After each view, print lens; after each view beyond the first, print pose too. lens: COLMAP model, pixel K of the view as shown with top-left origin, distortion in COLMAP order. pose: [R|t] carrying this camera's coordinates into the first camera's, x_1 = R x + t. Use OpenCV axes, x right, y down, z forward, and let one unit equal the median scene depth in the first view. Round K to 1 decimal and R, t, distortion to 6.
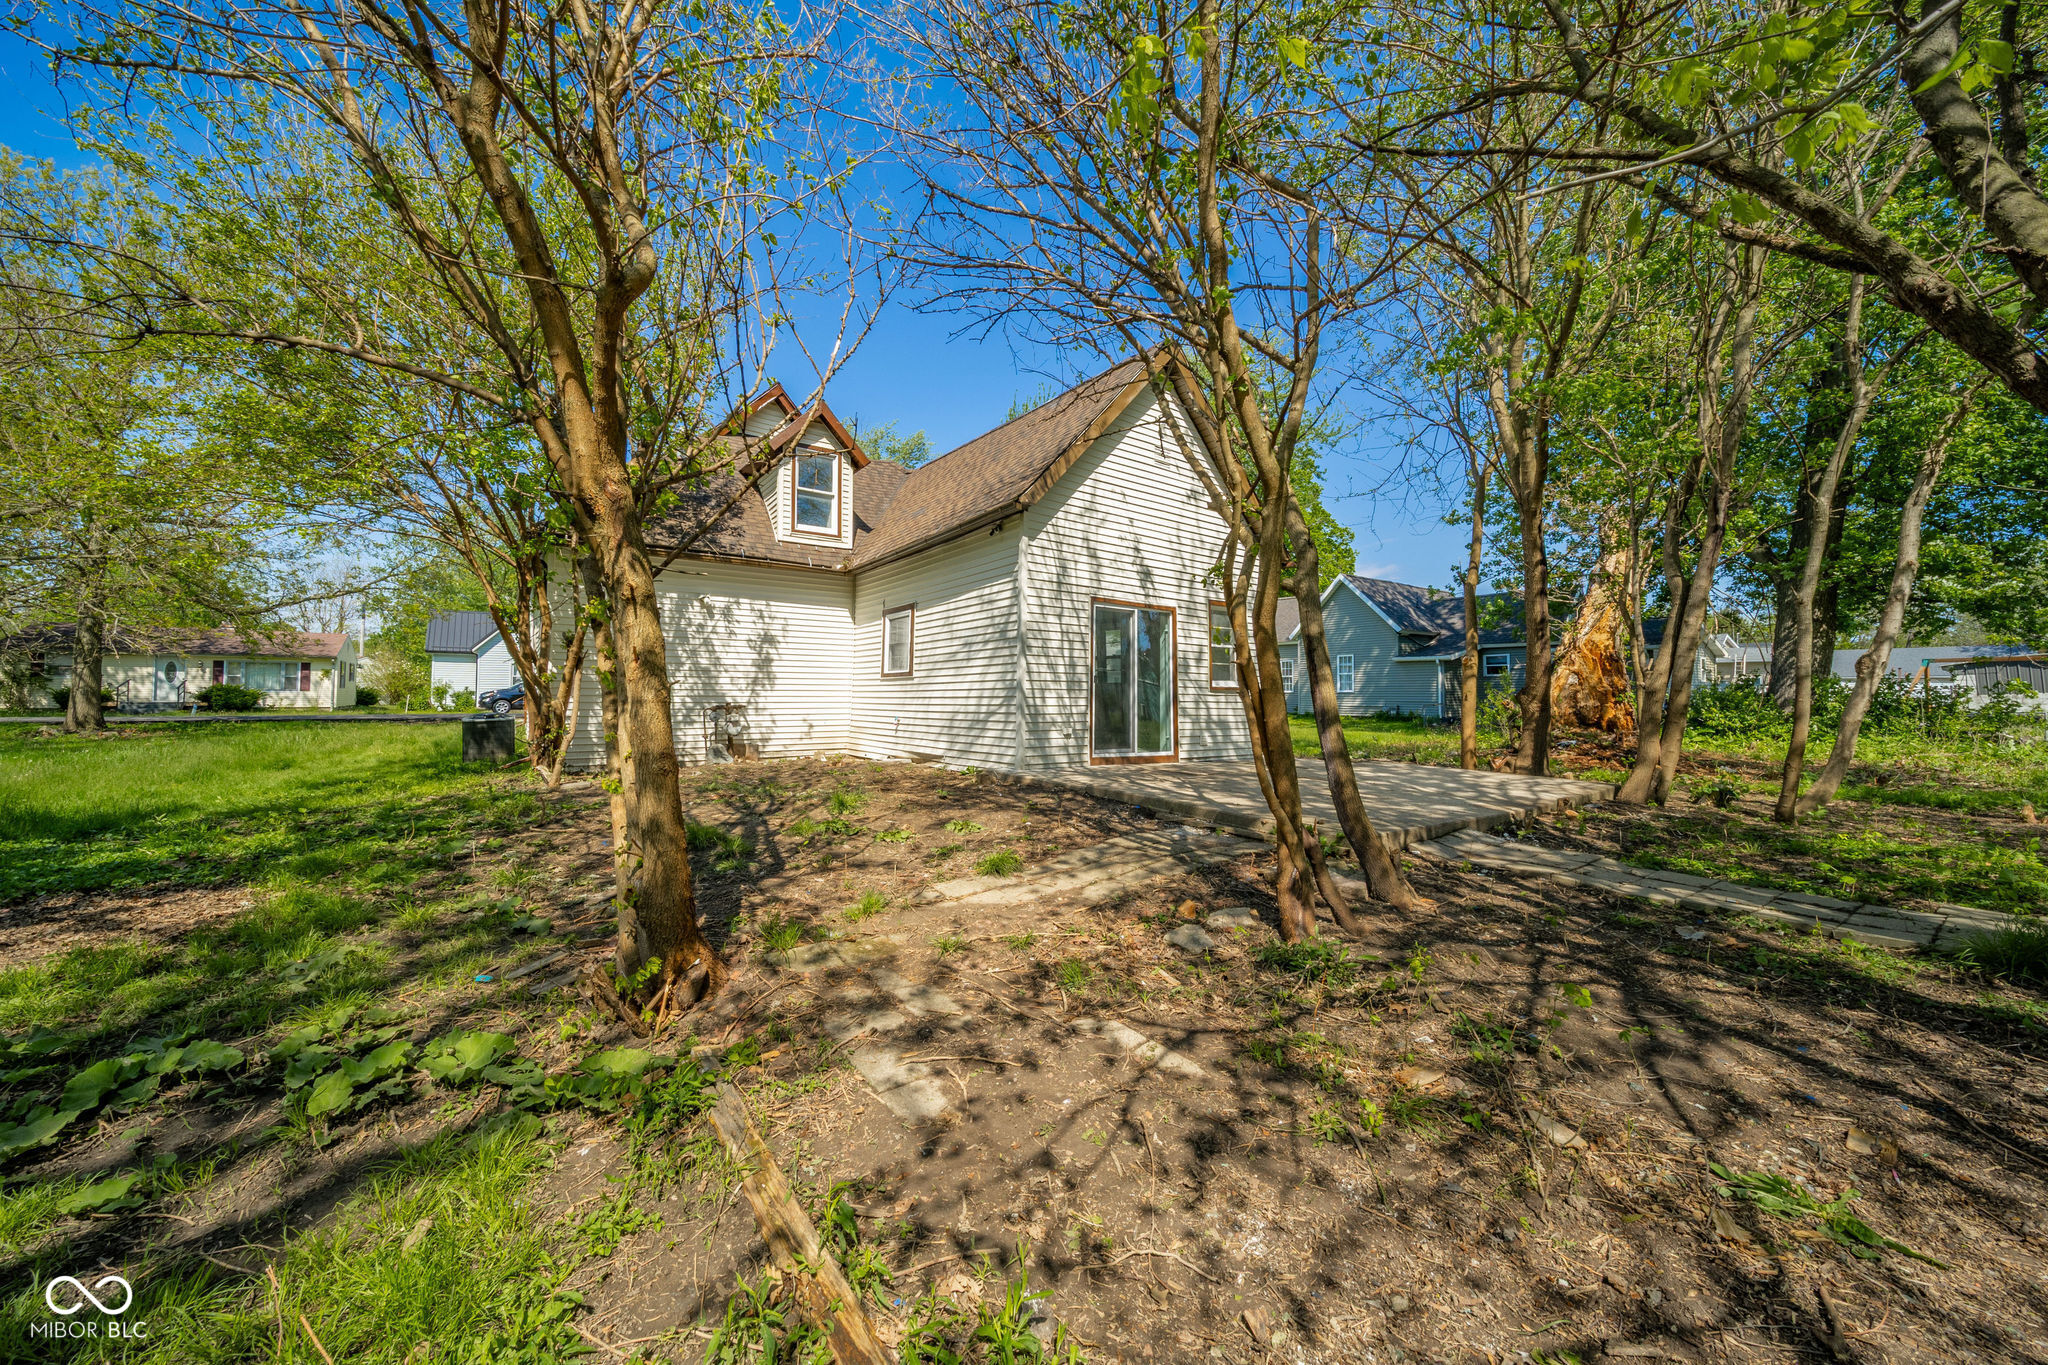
lens RADIAL K [[711.5, 0, 1031.1], [0, 711.5, 703.9], [0, 0, 1]] dist [-0.000181, -0.000087]
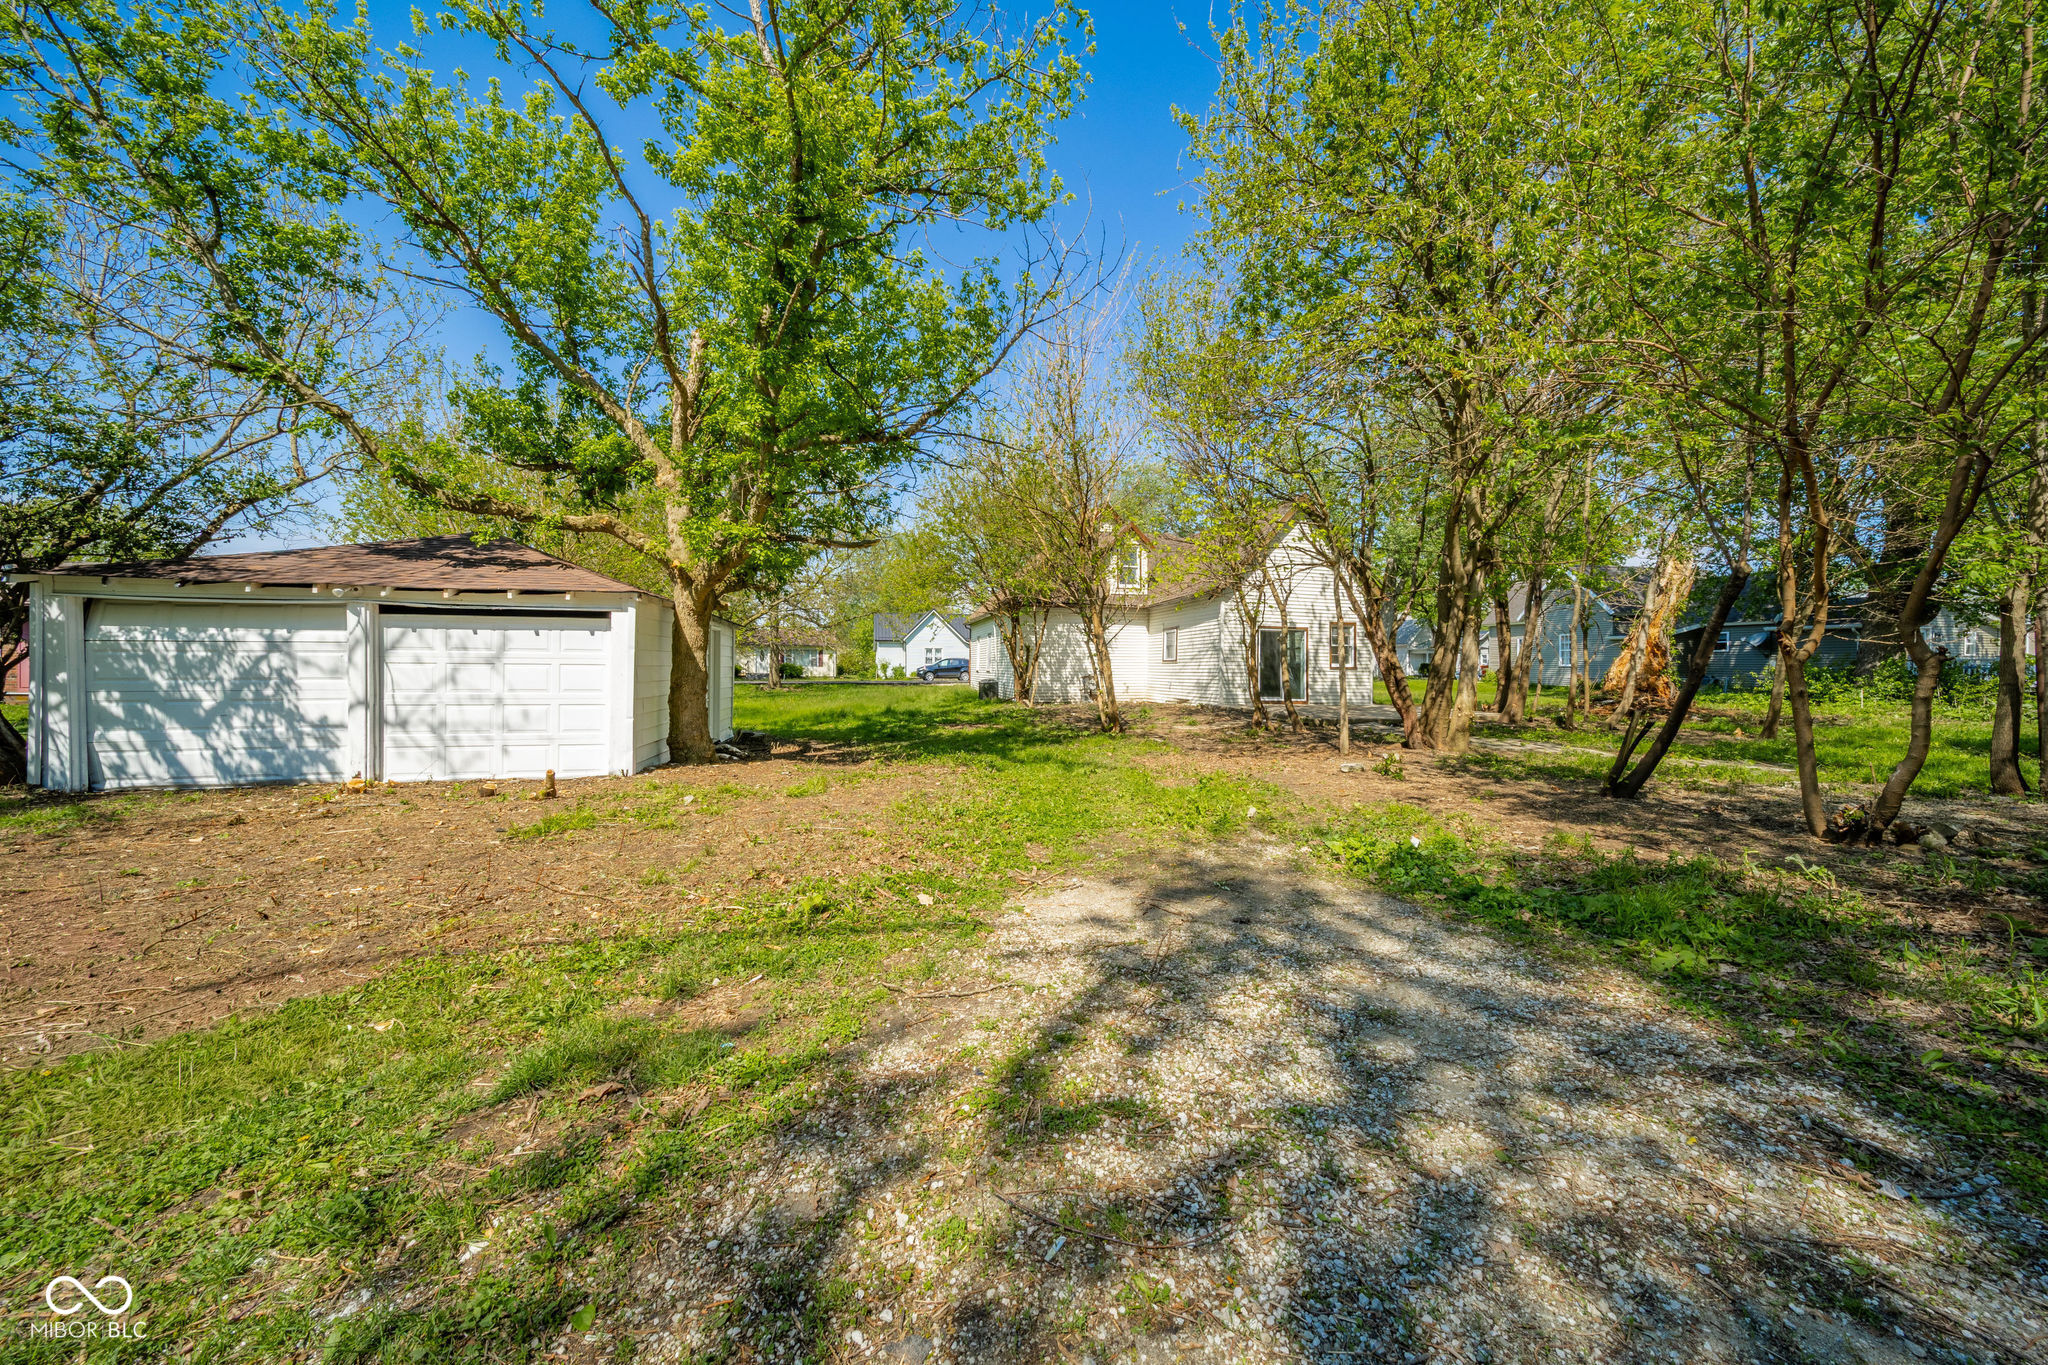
lens RADIAL K [[773.9, 0, 1027.0], [0, 773.9, 671.8], [0, 0, 1]] dist [0.000736, -0.000056]
pose [[0.926276, 0.000995, -0.376844, 0.244085], [-0.002392, 0.999992, -0.003241, -0.002291], [0.376838, 0.003904, 0.926271, -1.096369]]
